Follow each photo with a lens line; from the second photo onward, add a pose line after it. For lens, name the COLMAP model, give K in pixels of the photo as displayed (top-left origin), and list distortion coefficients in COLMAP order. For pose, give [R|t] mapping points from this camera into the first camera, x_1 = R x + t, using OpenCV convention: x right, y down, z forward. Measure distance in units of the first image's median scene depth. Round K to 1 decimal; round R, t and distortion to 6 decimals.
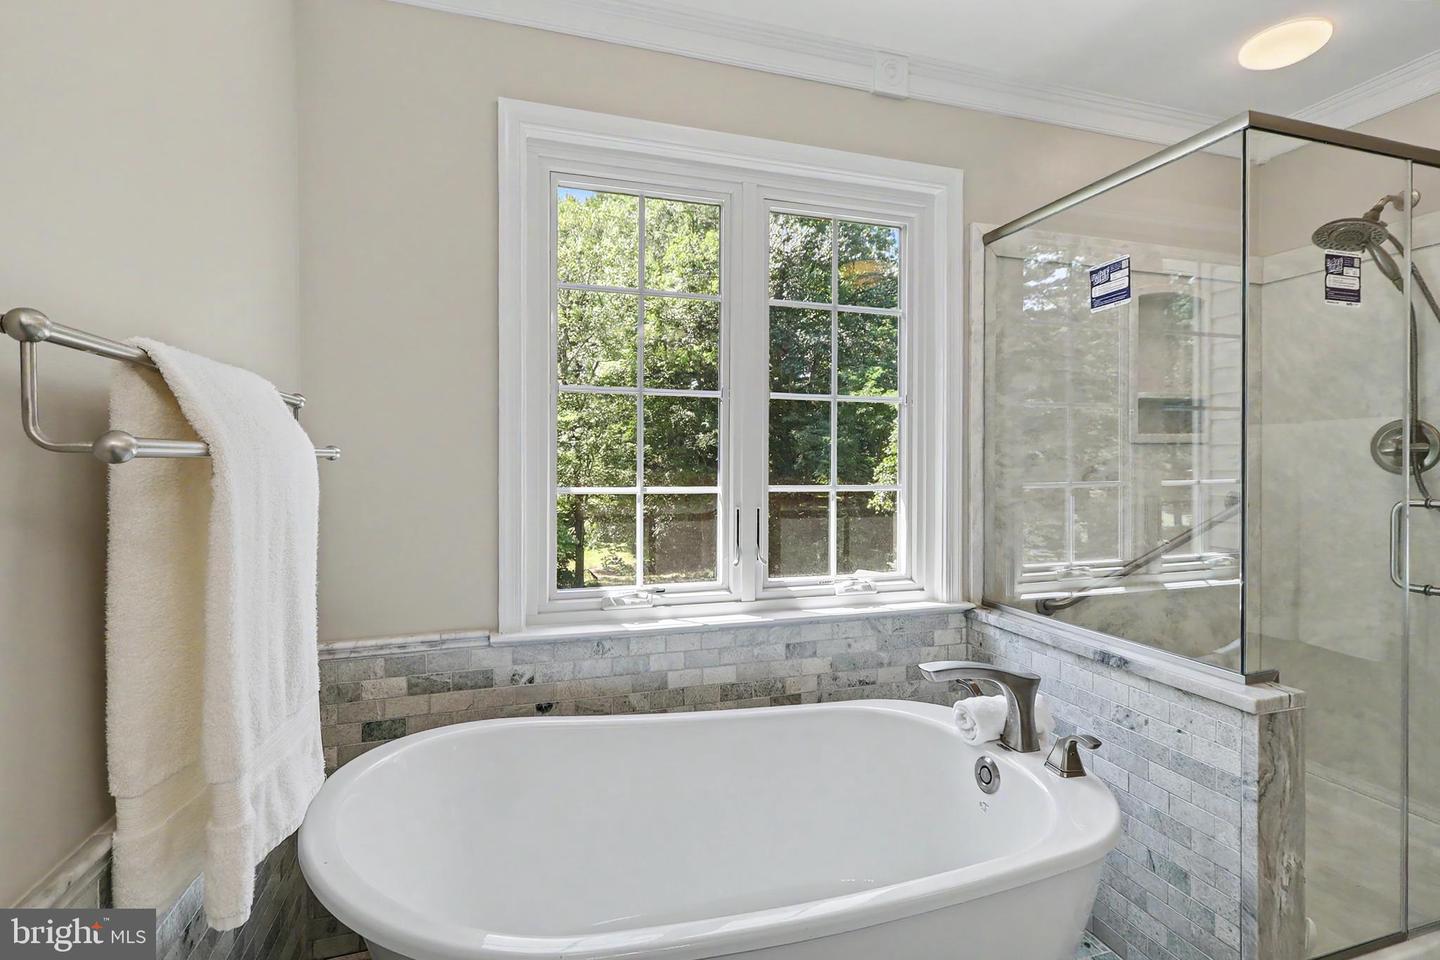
lens RADIAL K [[669.3, 0, 717.0], [0, 669.3, 463.4], [0, 0, 1]] dist [0.002786, -0.000932]
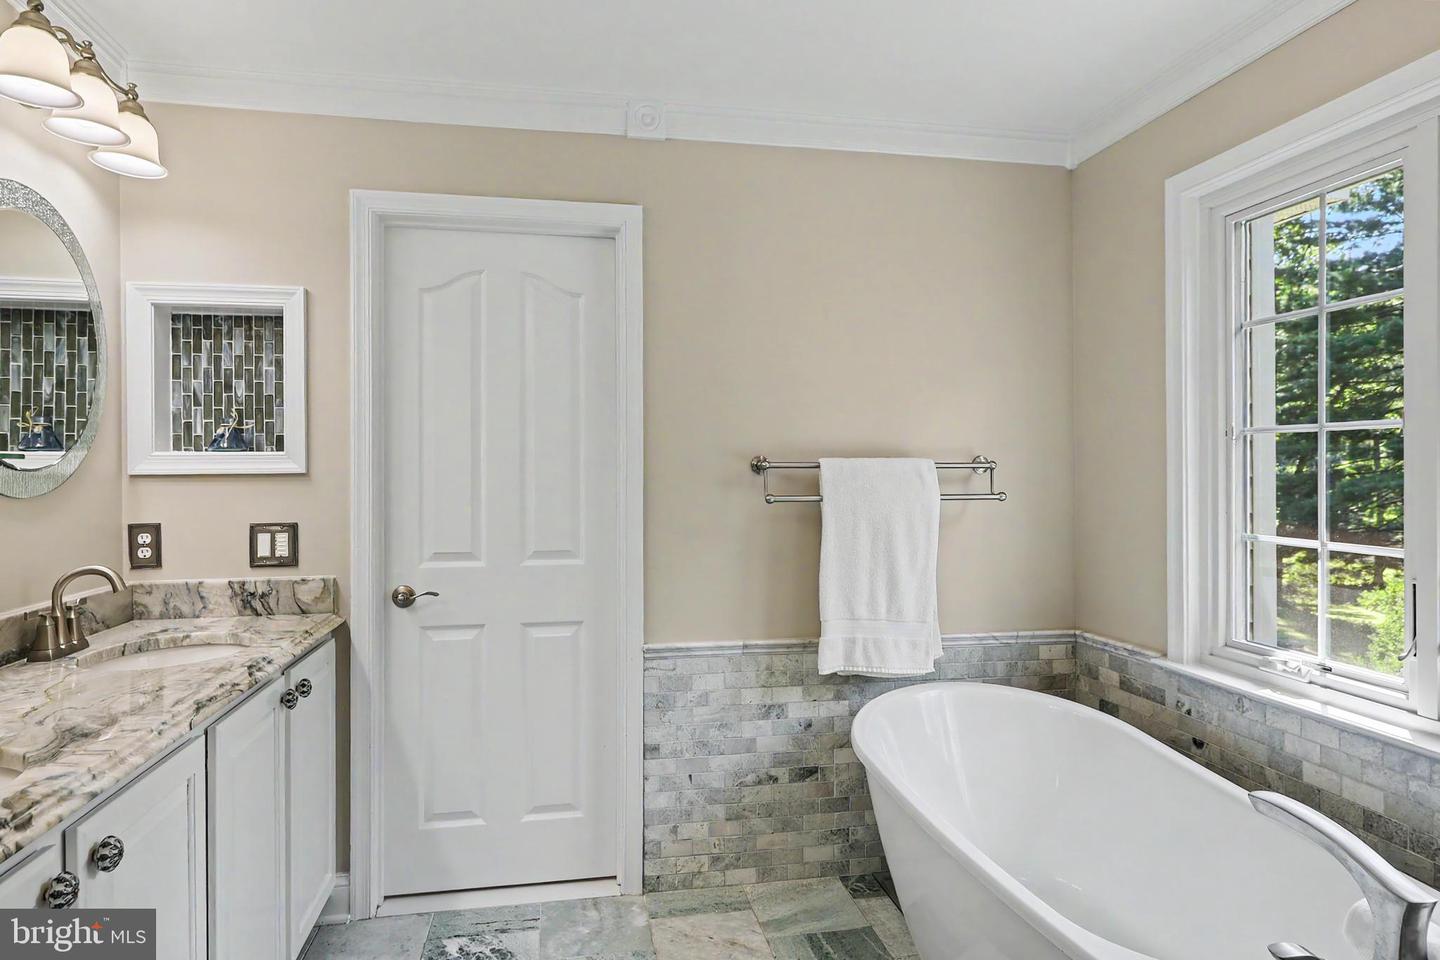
lens RADIAL K [[854.7, 0, 720.0], [0, 854.7, 480.0], [0, 0, 1]] dist [0.001866, 0.000117]
pose [[-0.118534, 0.007580, -0.992921, 1.060137], [-0.004526, 0.999956, 0.008174, -0.048050], [0.992940, 0.005463, -0.118495, 0.384497]]
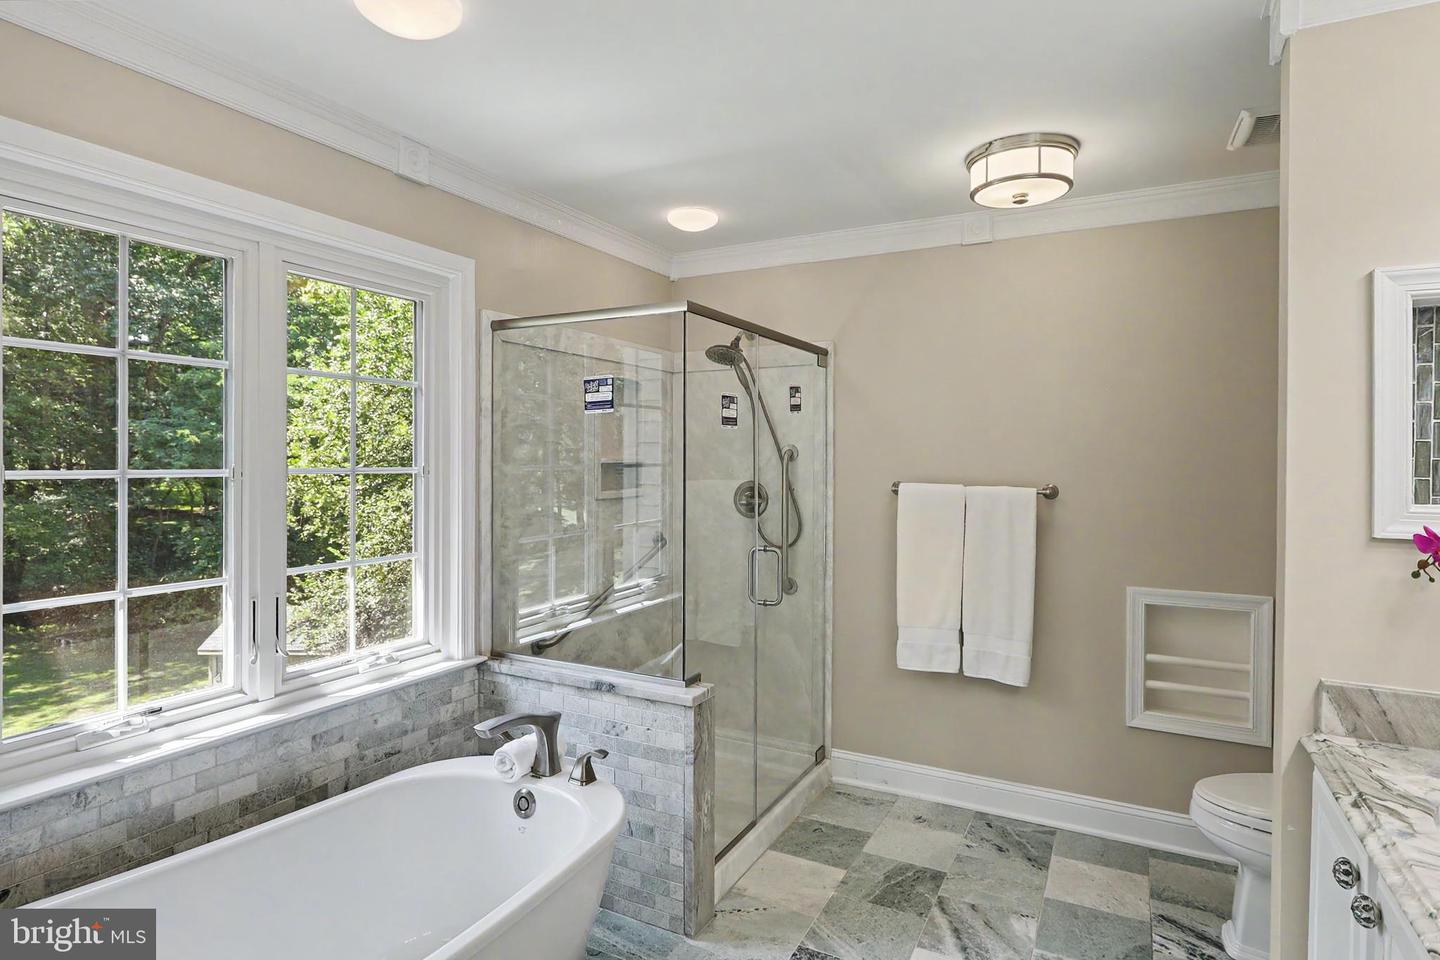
lens RADIAL K [[782.5, 0, 718.5], [0, 782.5, 456.9], [0, 0, 1]] dist [0.000648, 0.000725]
pose [[0.710536, 0.000645, 0.703661, -0.278998], [-0.001015, 0.999999, 0.000109, -0.133039], [-0.703660, -0.000792, 0.710536, -0.208837]]
